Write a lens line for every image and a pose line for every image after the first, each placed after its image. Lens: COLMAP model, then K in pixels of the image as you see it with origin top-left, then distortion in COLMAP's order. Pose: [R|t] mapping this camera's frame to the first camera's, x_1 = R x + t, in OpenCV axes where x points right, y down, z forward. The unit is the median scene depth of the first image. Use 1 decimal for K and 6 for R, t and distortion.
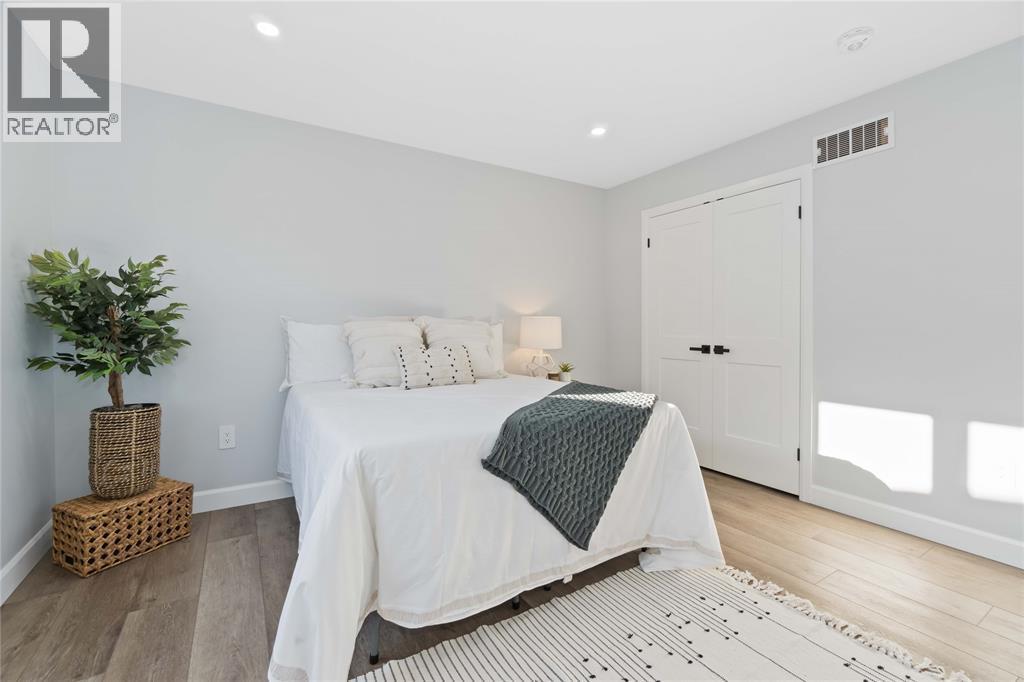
lens RADIAL K [[454.4, 0, 515.4], [0, 454.4, 314.8], [0, 0, 1]] dist [0.016613, -0.000016]
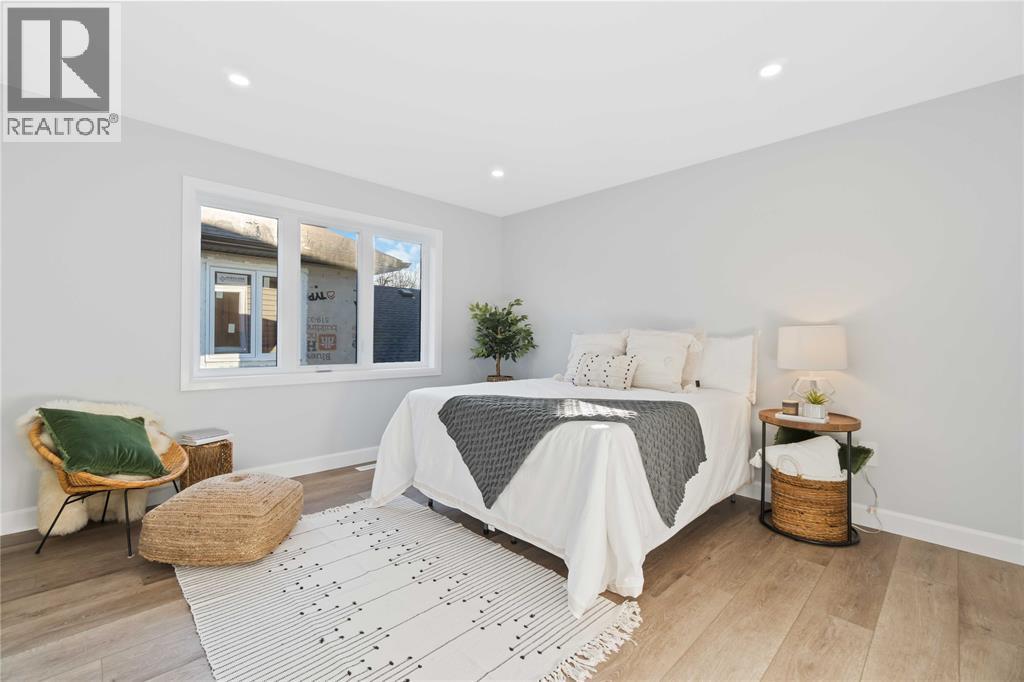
lens RADIAL K [[435.4, 0, 507.0], [0, 435.4, 337.4], [0, 0, 1]] dist [-0.004499, -0.000201]
pose [[0.205758, 0.001530, -0.978602, 1.044422], [0.011666, 0.999924, 0.004016, 0.022009], [0.978533, -0.012242, 0.205724, 0.618924]]
